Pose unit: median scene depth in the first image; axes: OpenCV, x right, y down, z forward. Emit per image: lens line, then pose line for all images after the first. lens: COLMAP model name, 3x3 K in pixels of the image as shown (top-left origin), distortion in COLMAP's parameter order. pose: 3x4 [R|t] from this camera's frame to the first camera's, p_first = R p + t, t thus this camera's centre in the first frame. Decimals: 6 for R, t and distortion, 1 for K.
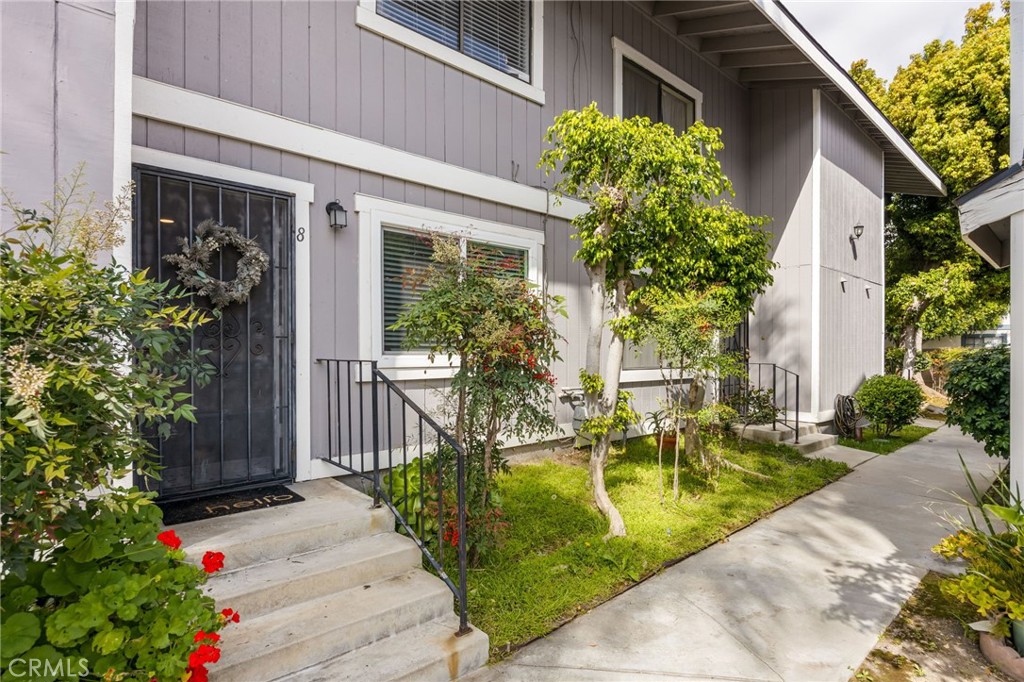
lens RADIAL K [[466.9, 0, 511.0], [0, 466.9, 350.8], [0, 0, 1]] dist [-0.007688, -0.000289]
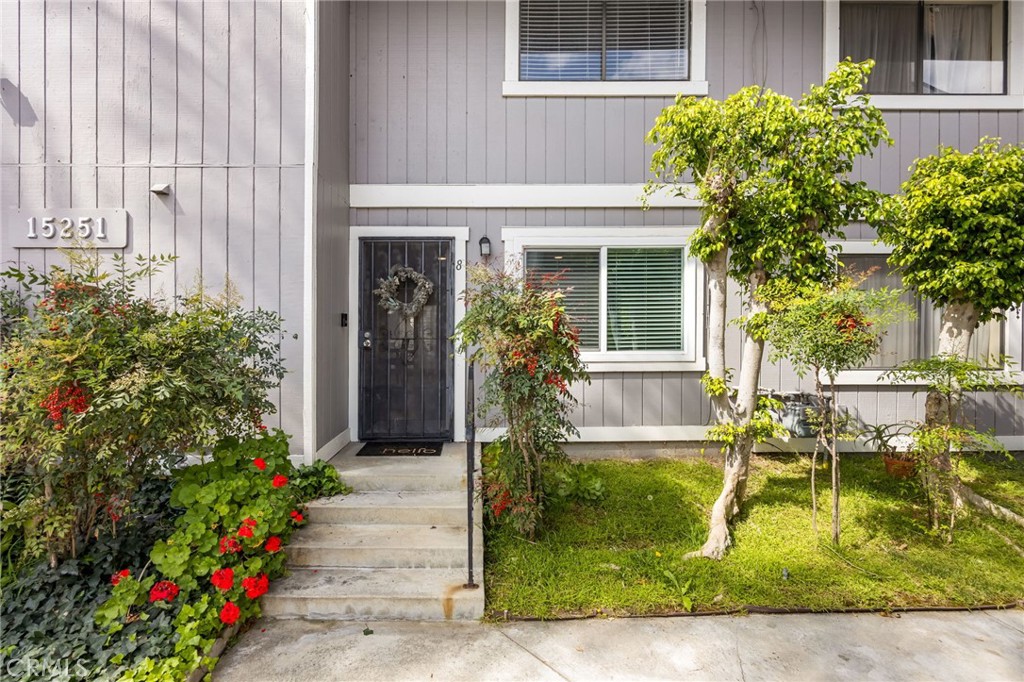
lens RADIAL K [[398.7, 0, 519.5], [0, 398.7, 336.4], [0, 0, 1]] dist [-0.001905, 0.000127]
pose [[0.796443, 0.001891, -0.604711, 0.404584], [-0.001684, 0.999998, 0.000909, -0.036045], [0.604711, 0.000295, 0.796445, 0.152751]]
